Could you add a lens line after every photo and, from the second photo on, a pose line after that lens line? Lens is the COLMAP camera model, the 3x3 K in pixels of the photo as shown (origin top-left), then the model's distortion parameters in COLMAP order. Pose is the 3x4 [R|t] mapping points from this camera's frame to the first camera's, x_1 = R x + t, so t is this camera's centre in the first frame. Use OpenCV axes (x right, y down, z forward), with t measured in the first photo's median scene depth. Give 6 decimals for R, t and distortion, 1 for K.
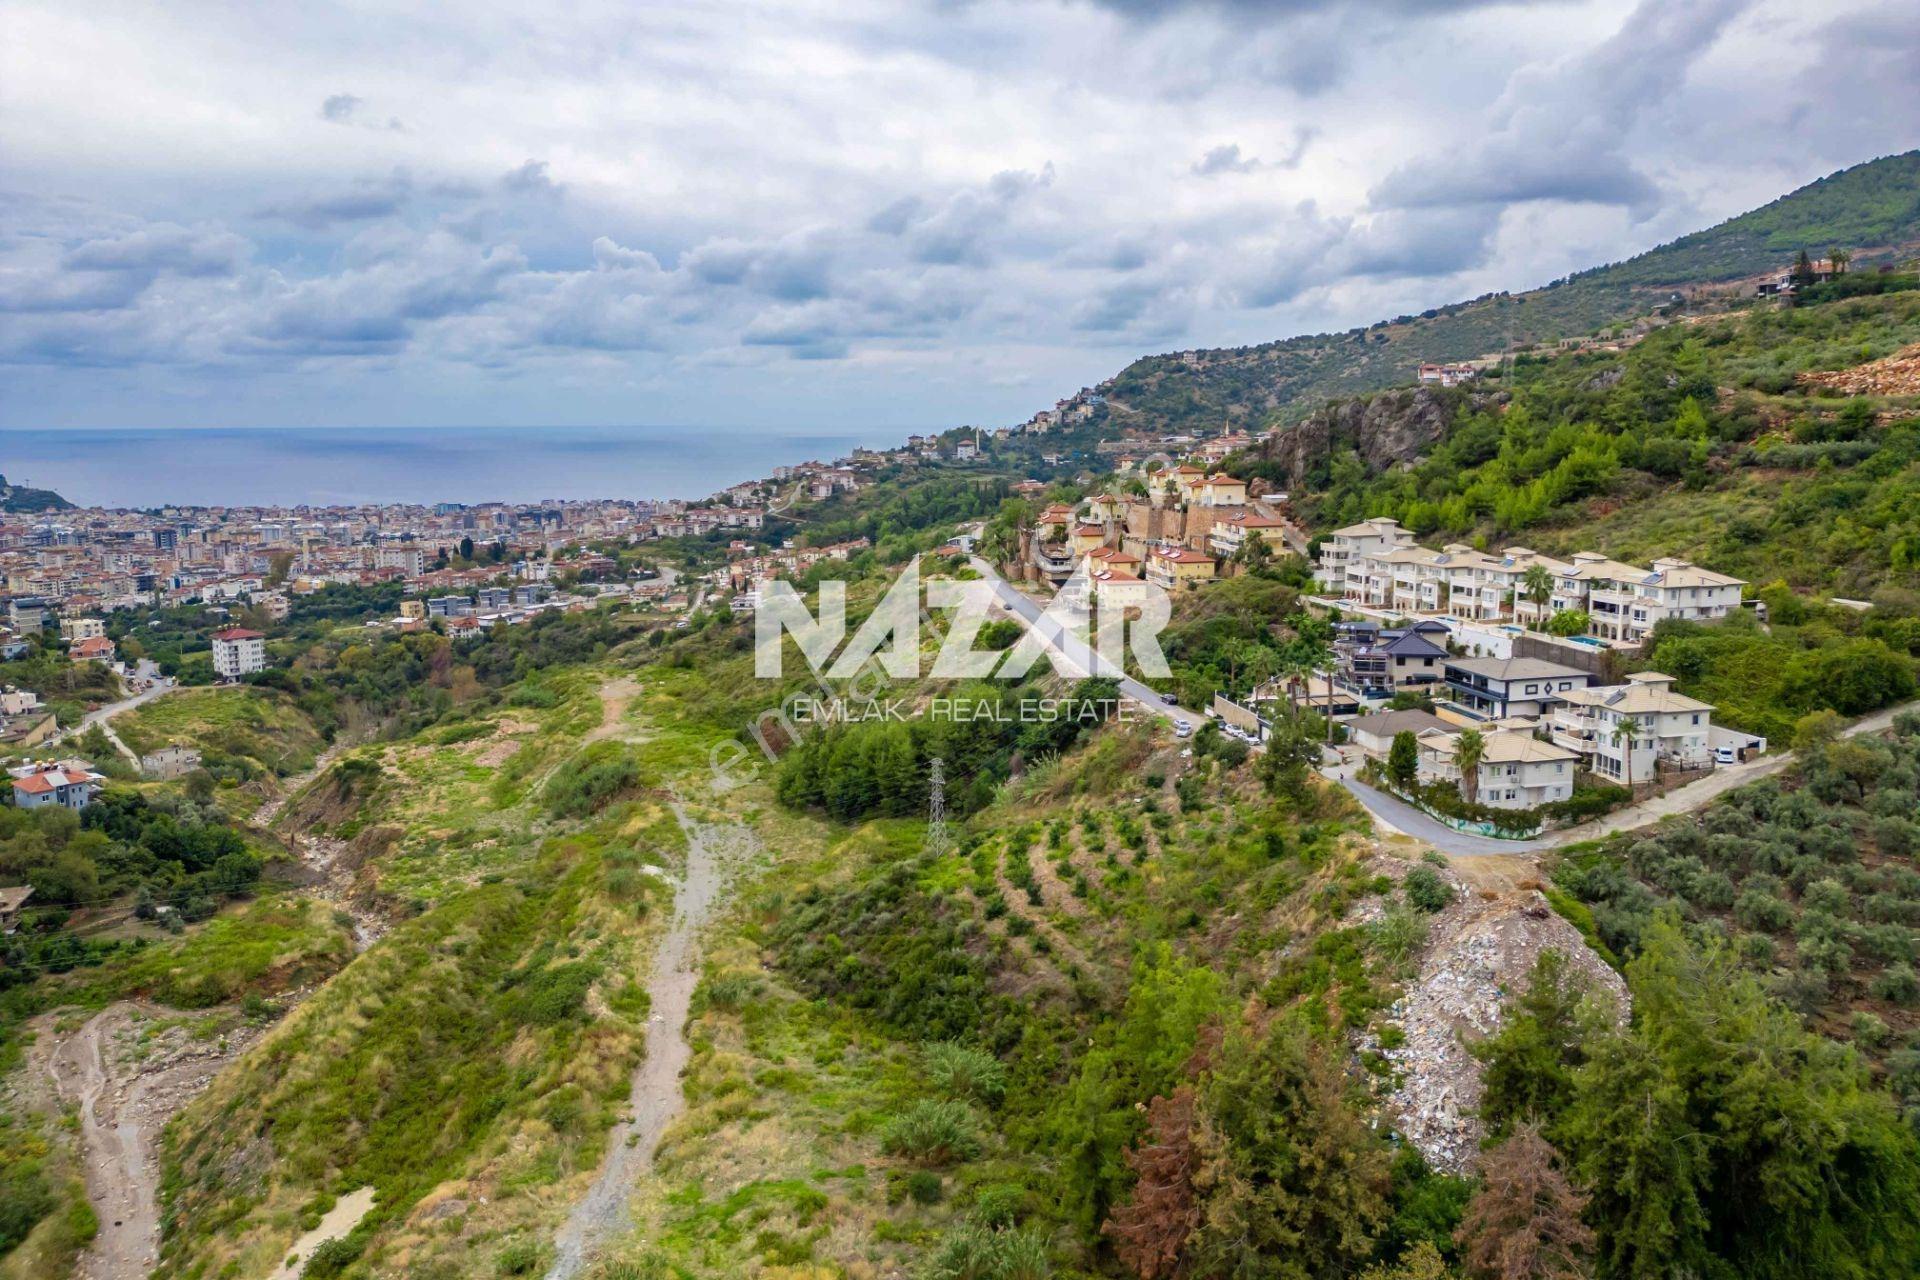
lens RADIAL K [[1331.1, 0, 984.5], [0, 1331.1, 609.4], [0, 0, 1]] dist [0.070276, -0.065012]
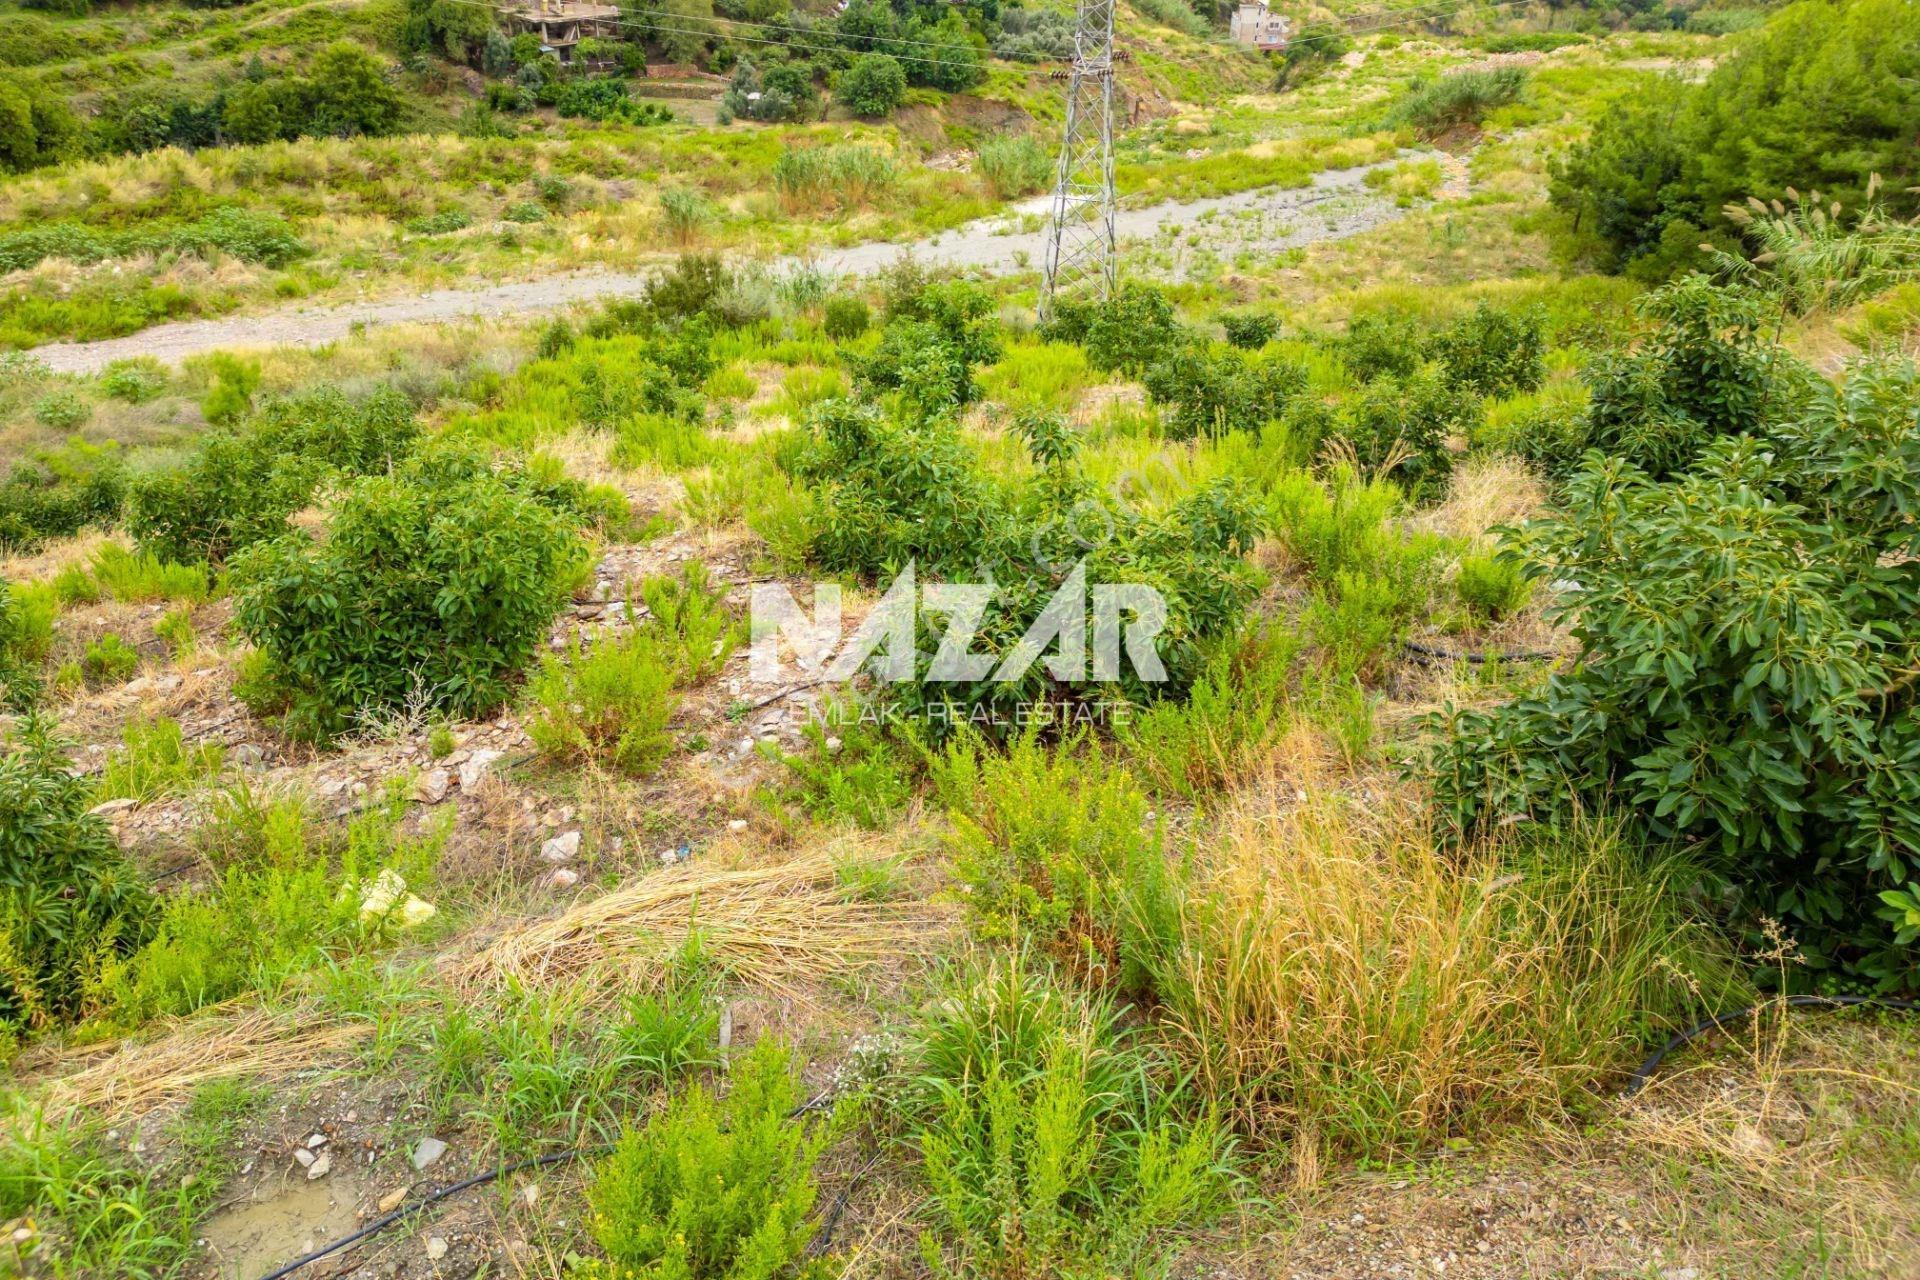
lens RADIAL K [[1329.4, 0, 975.8], [0, 1329.4, 565.5], [0, 0, 1]] dist [0.045851, -0.030754]
pose [[0.443390, 0.464101, -0.766822, 0.091430], [-0.148631, 0.881739, 0.447711, 0.072597], [0.883920, -0.084536, 0.459934, 0.529160]]
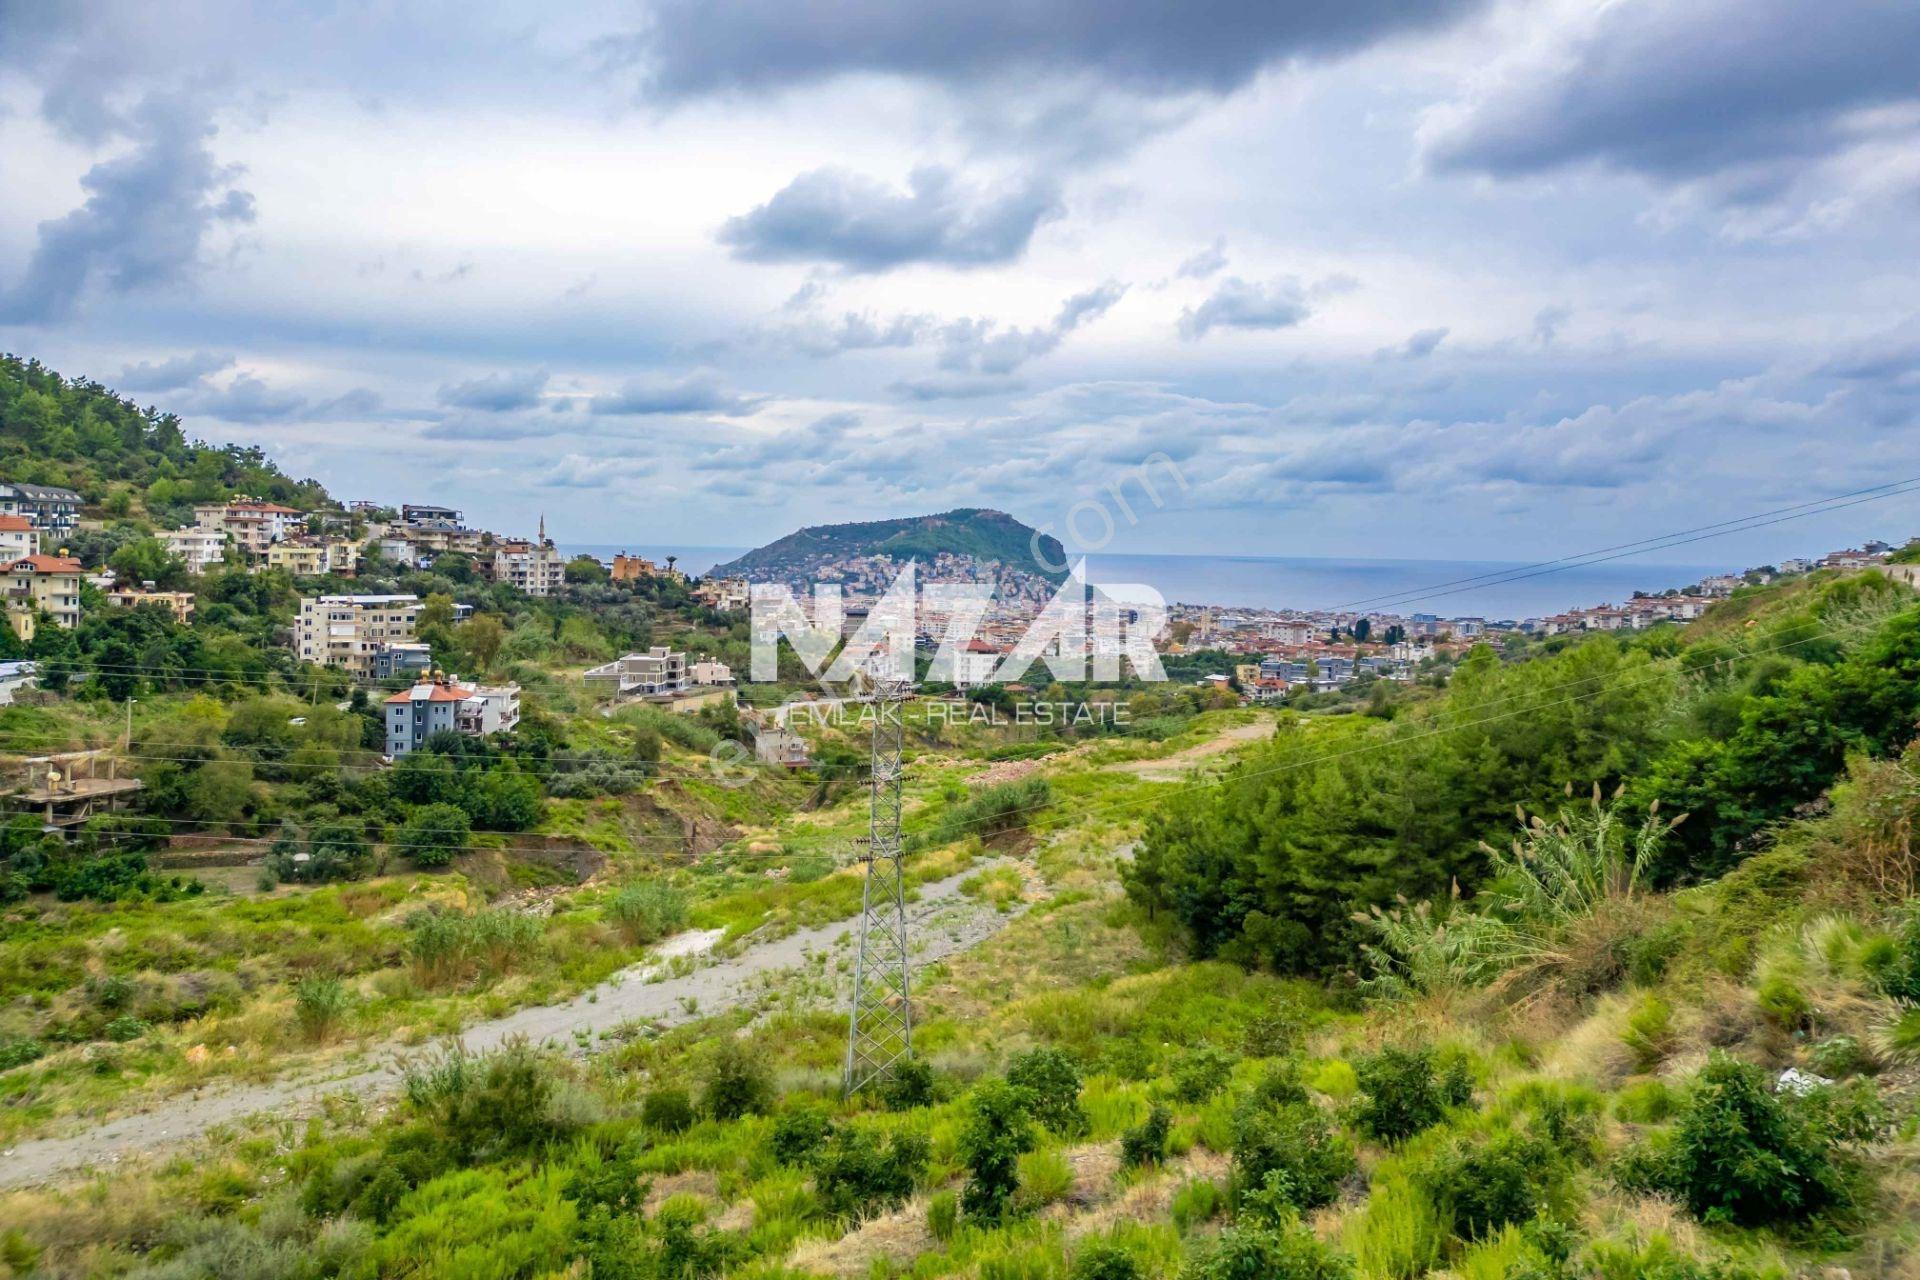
lens RADIAL K [[1331.1, 0, 963.8], [0, 1331.1, 553.5], [0, 0, 1]] dist [0.070276, -0.065012]
pose [[0.732405, 0.019128, -0.680601, 0.084713], [-0.116930, 0.988288, -0.098054, 0.067083], [0.670754, 0.151398, 0.726063, 0.494074]]
